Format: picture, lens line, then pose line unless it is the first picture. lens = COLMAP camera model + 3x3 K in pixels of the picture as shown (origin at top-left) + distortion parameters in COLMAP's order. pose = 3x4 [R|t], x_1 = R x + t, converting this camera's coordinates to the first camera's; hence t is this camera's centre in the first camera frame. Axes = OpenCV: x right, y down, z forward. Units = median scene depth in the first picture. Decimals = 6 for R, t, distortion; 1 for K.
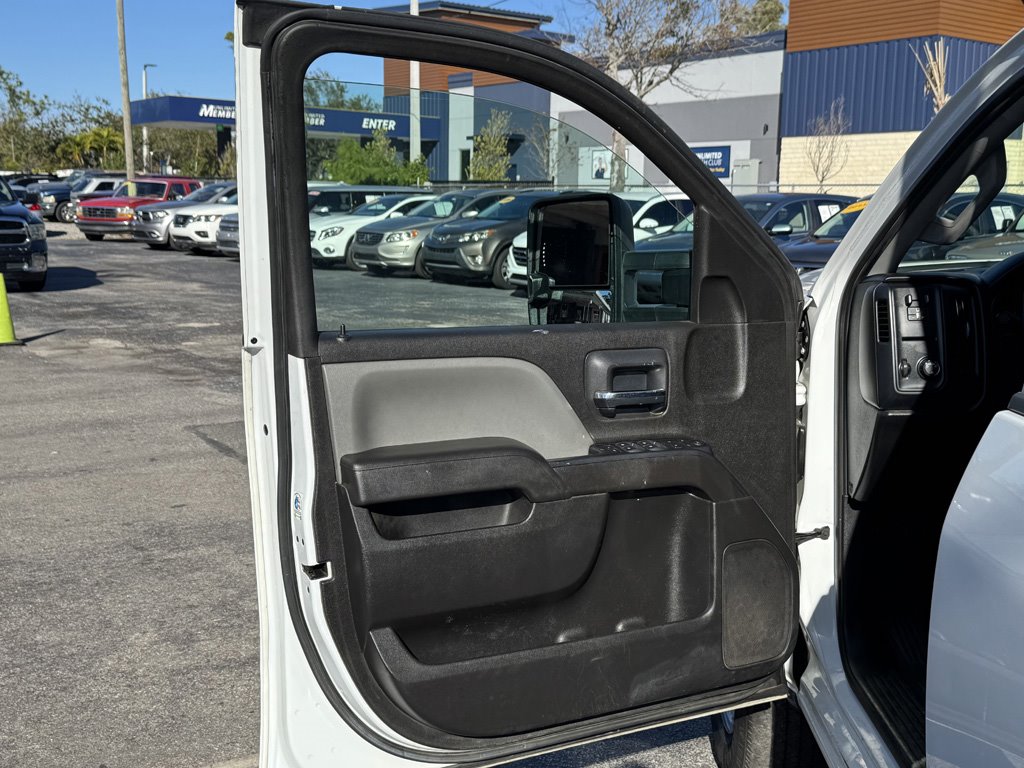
lens RADIAL K [[1275.1, 0, 512.0], [0, 1275.1, 384.0], [0, 0, 1]] dist [0.208832, -0.462171]
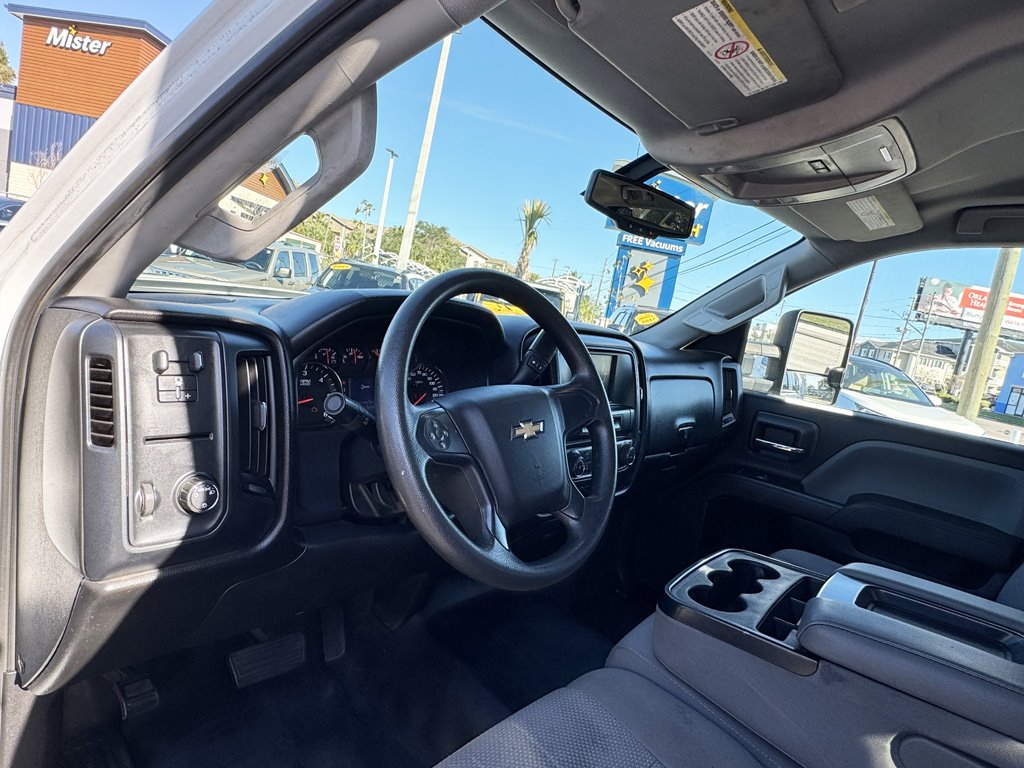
lens RADIAL K [[618.1, 0, 512.0], [0, 618.1, 384.0], [0, 0, 1]] dist [0.003899, 0.001595]
pose [[0.635820, 0.008541, 0.771790, 0.207463], [-0.066437, 0.996833, 0.043702, -0.075007], [-0.768973, -0.079062, 0.634374, 0.740788]]
